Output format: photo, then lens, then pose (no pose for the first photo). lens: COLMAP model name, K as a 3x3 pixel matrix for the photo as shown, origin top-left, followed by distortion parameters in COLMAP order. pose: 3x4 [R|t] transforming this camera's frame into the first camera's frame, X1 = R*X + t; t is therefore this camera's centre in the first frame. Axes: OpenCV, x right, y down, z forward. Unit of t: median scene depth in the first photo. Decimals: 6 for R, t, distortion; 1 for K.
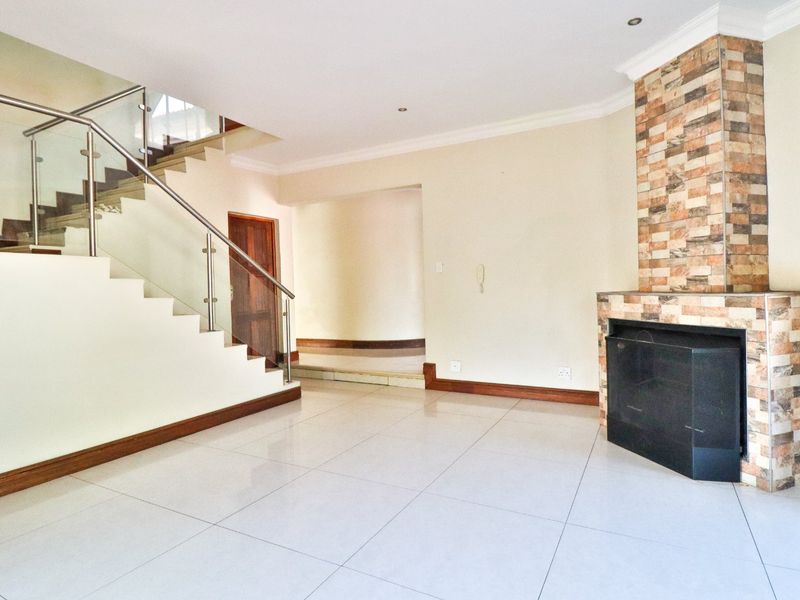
lens RADIAL K [[463.2, 0, 399.6], [0, 463.2, 293.3], [0, 0, 1]] dist [0.005785, -0.015534]
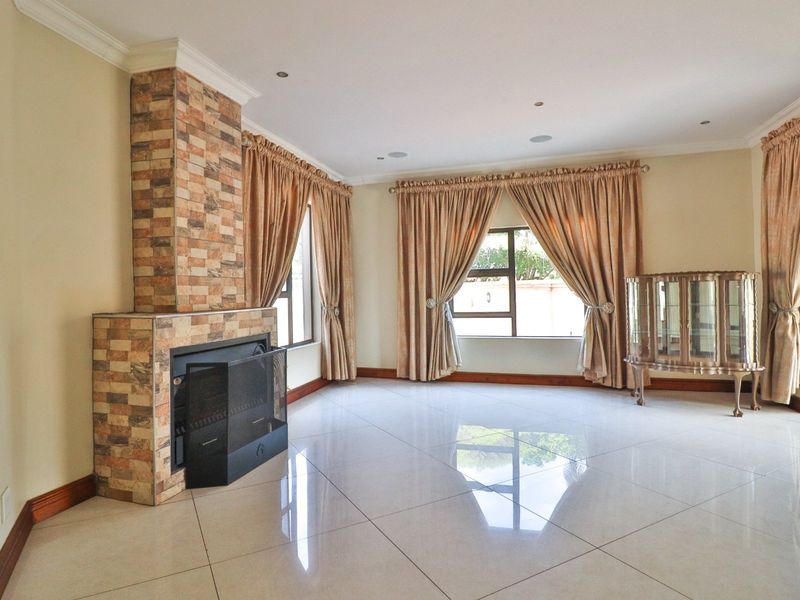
lens RADIAL K [[463.2, 0, 399.6], [0, 463.2, 293.3], [0, 0, 1]] dist [0.005785, -0.015534]
pose [[-0.840744, 0.041266, 0.539858, -0.297549], [0.050409, 0.998726, 0.002162, -0.020571], [-0.539081, 0.029031, -0.841753, 1.571983]]
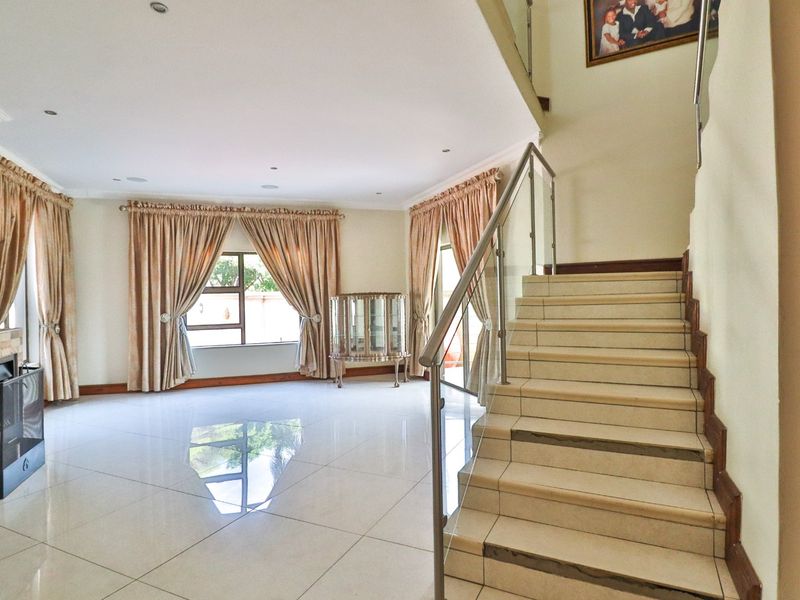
lens RADIAL K [[463.2, 0, 399.6], [0, 463.2, 293.3], [0, 0, 1]] dist [0.005785, -0.015534]
pose [[-0.997320, 0.042627, -0.059466, -0.290763], [0.041627, 0.998972, 0.017952, -0.069394], [0.060170, 0.015429, -0.998069, 1.988808]]
